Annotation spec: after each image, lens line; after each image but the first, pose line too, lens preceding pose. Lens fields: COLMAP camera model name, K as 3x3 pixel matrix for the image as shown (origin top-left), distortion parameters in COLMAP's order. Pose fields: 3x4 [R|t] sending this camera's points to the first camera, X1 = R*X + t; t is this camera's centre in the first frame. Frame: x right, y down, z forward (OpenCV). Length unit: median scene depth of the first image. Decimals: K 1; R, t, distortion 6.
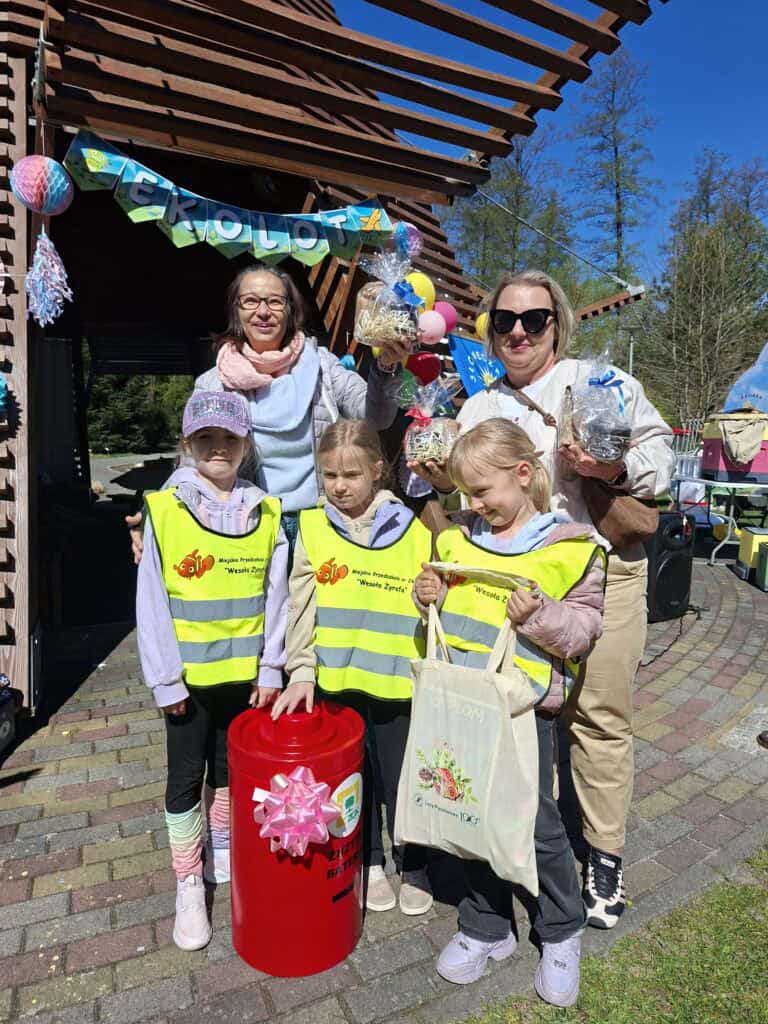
lens RADIAL K [[716.7, 0, 376.4], [0, 716.7, 513.0], [0, 0, 1]] dist [0.008195, -0.001523]
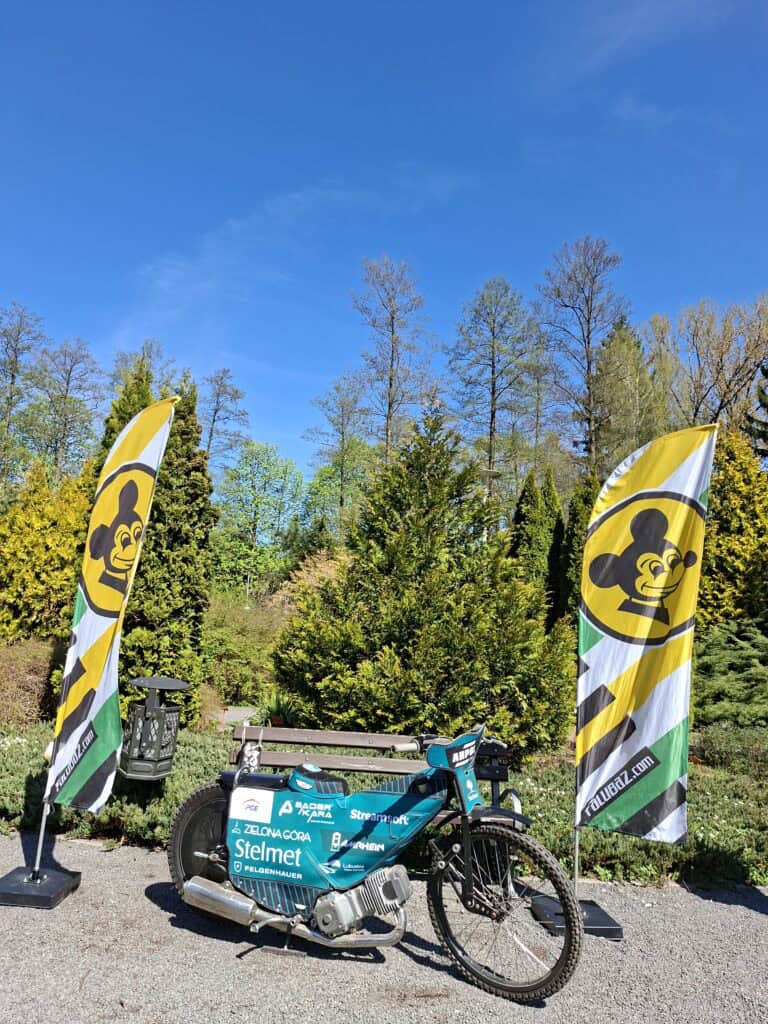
lens RADIAL K [[700.8, 0, 385.5], [0, 700.8, 522.8], [0, 0, 1]] dist [0.079473, -0.085940]
pose [[0.676326, 0.151922, 0.720765, 2.732931], [0.040639, 0.969314, -0.242444, -0.244100], [-0.735480, 0.193263, 0.649398, 2.351528]]
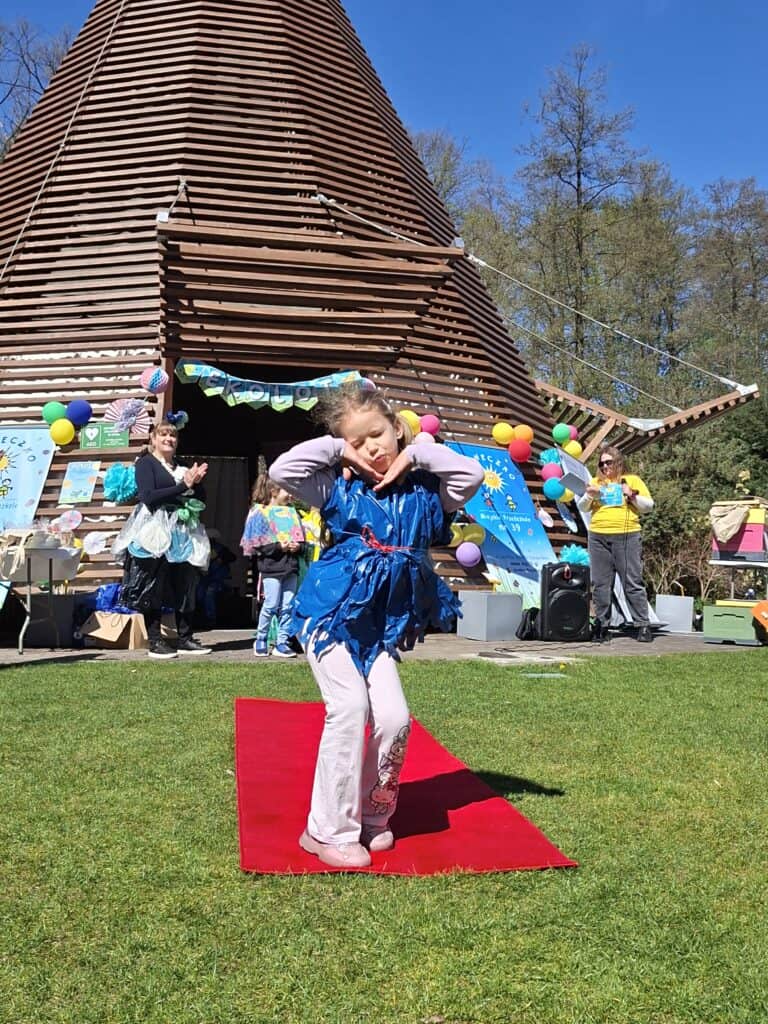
lens RADIAL K [[1132.2, 0, 386.7], [0, 1132.2, 522.9], [0, 0, 1]] dist [0.181766, -0.297042]
pose [[0.942483, -0.009702, -0.334114, 0.906987], [-0.048170, 0.985202, -0.164490, 0.334493], [0.330766, 0.171123, 0.928068, -1.305104]]
